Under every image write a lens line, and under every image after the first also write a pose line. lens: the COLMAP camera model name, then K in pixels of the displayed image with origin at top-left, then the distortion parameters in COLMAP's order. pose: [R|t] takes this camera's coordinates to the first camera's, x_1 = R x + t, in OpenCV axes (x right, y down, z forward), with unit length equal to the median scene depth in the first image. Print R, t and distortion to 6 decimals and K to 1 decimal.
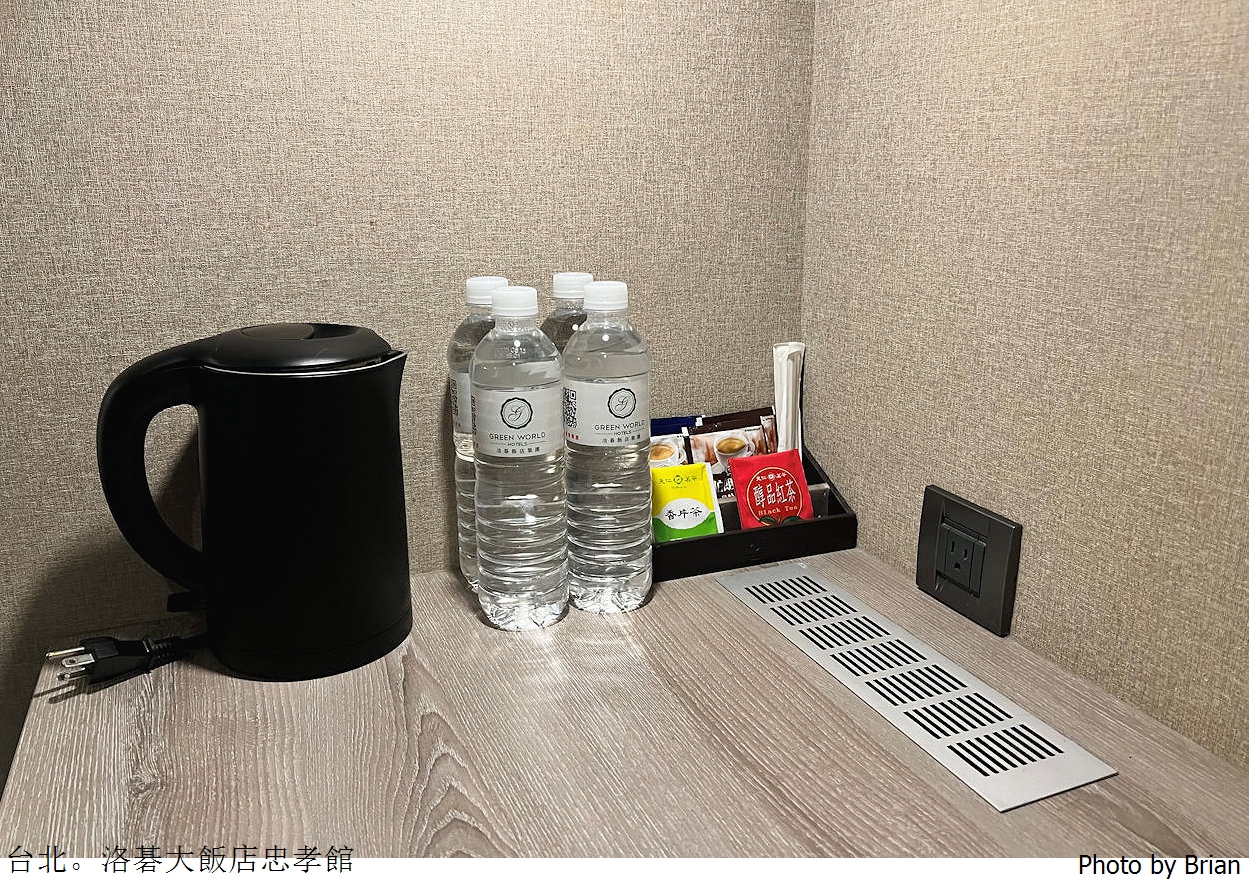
lens RADIAL K [[944.9, 0, 617.6], [0, 944.9, 435.8], [0, 0, 1]] dist [0.034759, -0.028558]
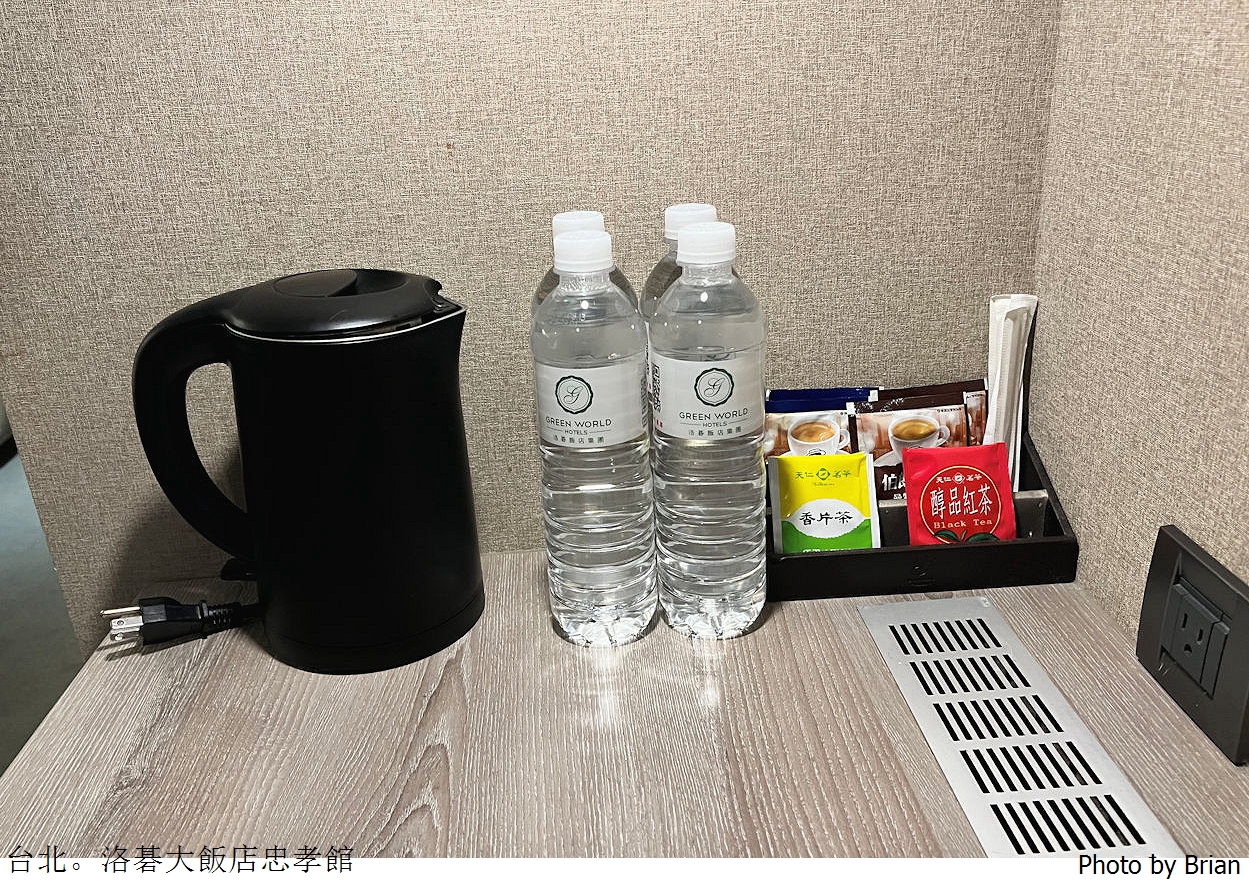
lens RADIAL K [[1004.8, 0, 624.0], [0, 1004.8, 447.7], [0, 0, 1]] dist [0.025489, -0.020530]
pose [[0.944323, 0.087954, -0.317046, 0.193577], [-0.047993, 0.990123, 0.131731, -0.087129], [0.325500, -0.109181, 0.939217, 0.193459]]
